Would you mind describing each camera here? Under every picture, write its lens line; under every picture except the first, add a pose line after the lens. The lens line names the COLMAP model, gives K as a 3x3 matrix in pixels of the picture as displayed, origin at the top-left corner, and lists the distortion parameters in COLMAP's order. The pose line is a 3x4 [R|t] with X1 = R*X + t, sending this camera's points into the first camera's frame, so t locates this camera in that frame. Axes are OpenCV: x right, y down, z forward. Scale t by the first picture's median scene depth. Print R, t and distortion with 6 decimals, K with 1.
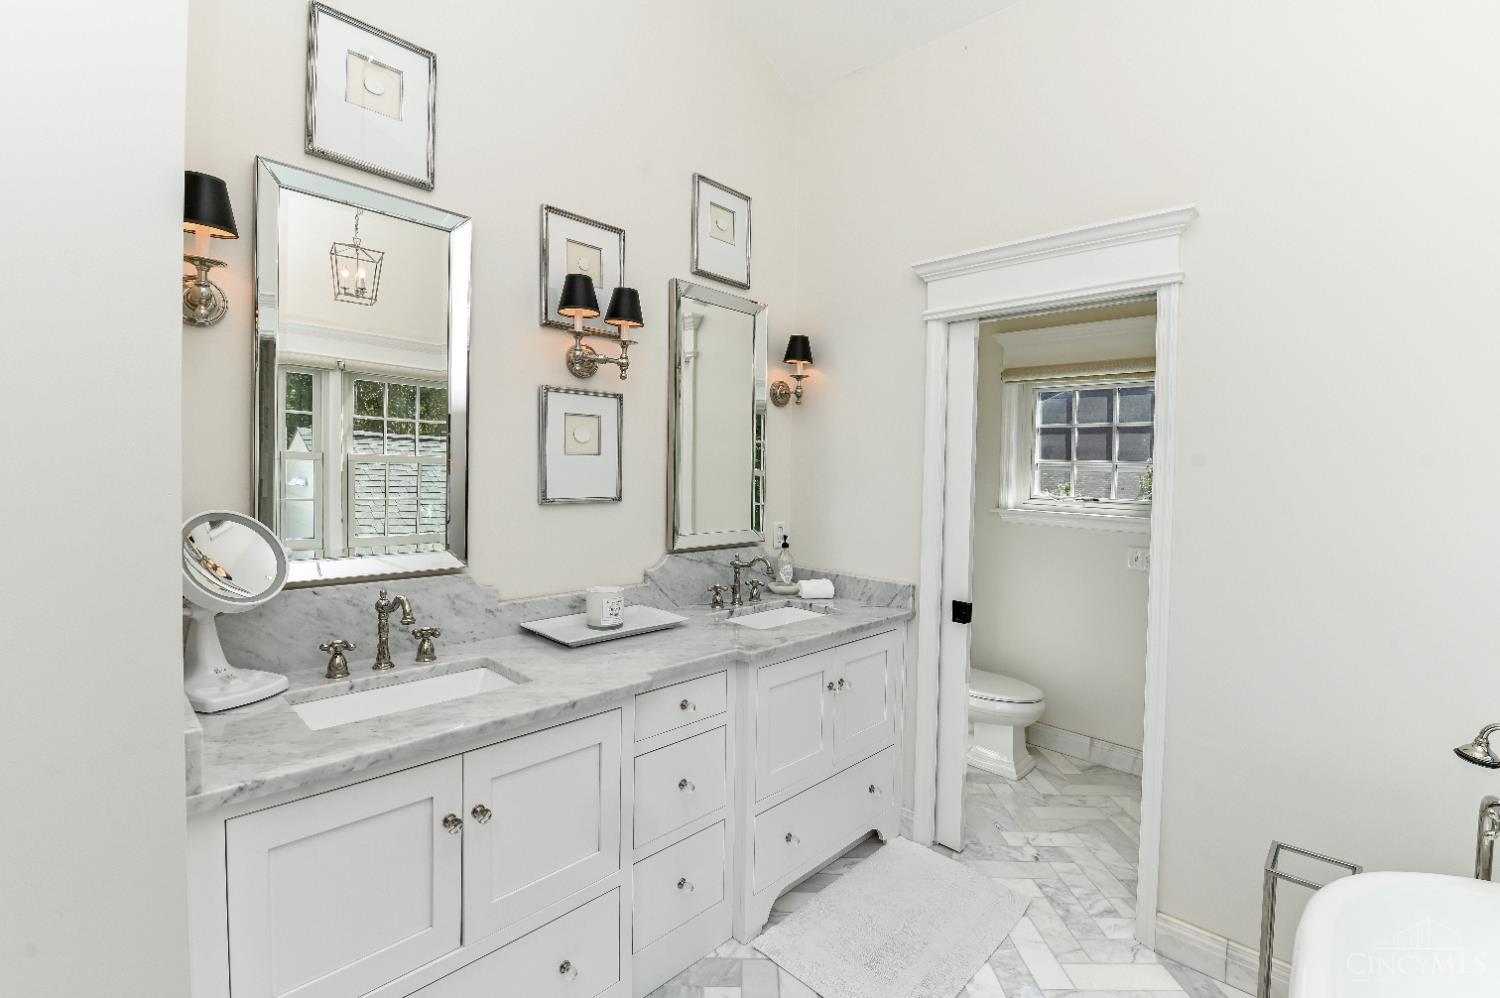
lens RADIAL K [[662.2, 0, 749.0], [0, 662.2, 490.2], [0, 0, 1]] dist [0.014173, -0.017720]
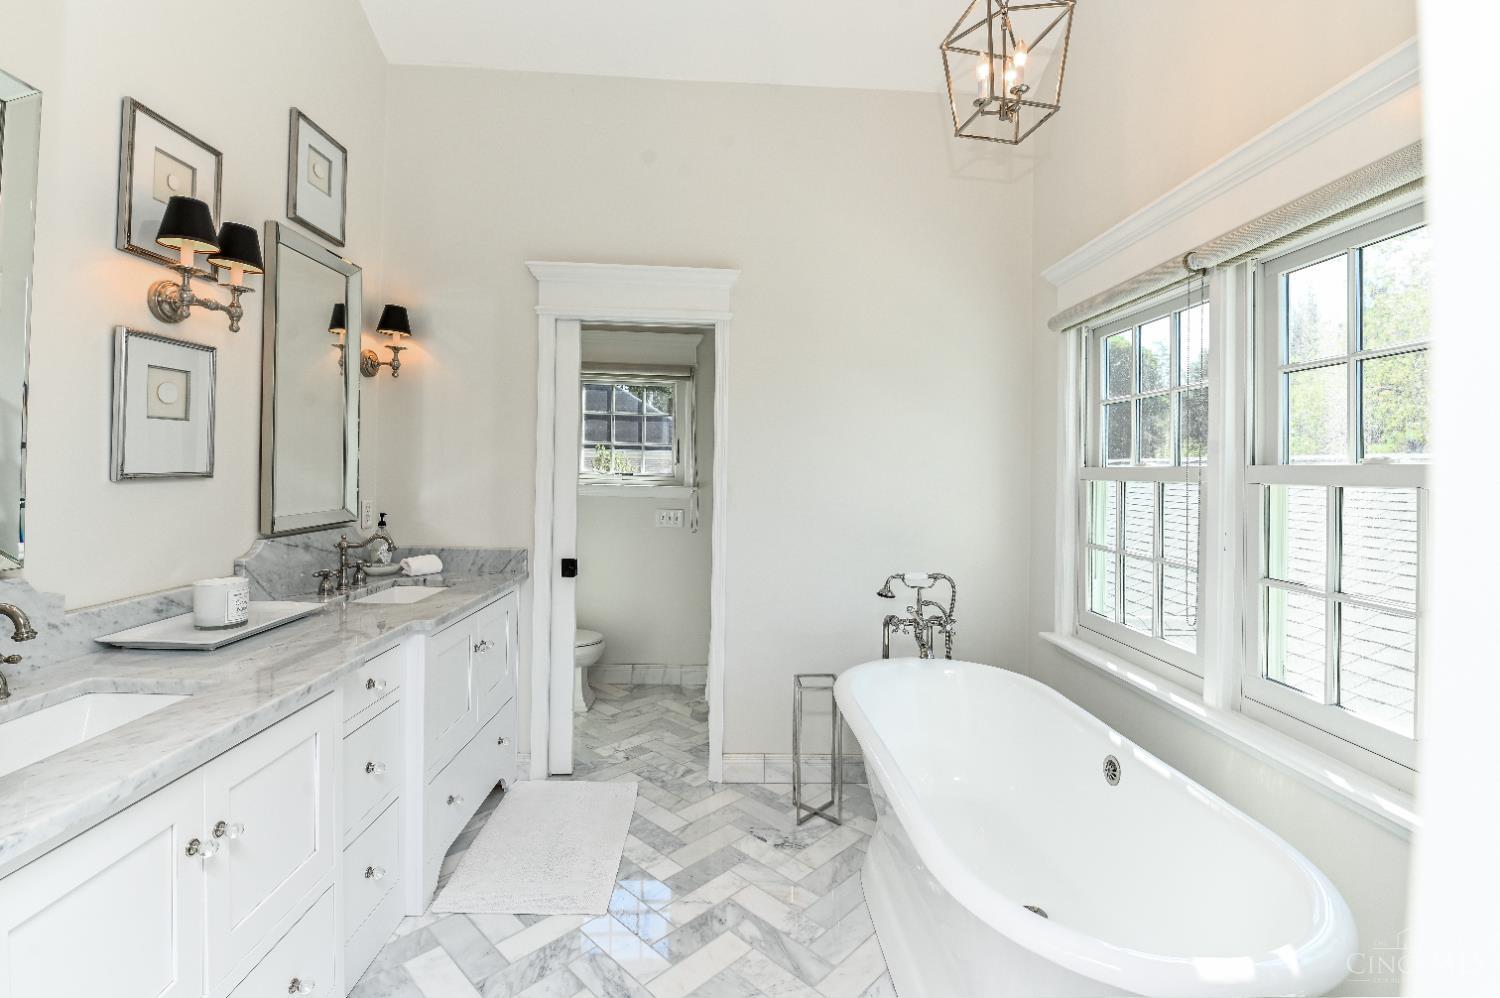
lens RADIAL K [[672.0, 0, 749.2], [0, 672.0, 464.1], [0, 0, 1]] dist [-0.001616, -0.000462]
pose [[0.699419, -0.003985, 0.714701, -0.299910], [0.015479, 0.999834, -0.009574, 0.017273], [-0.714544, 0.017759, 0.699365, -0.055854]]
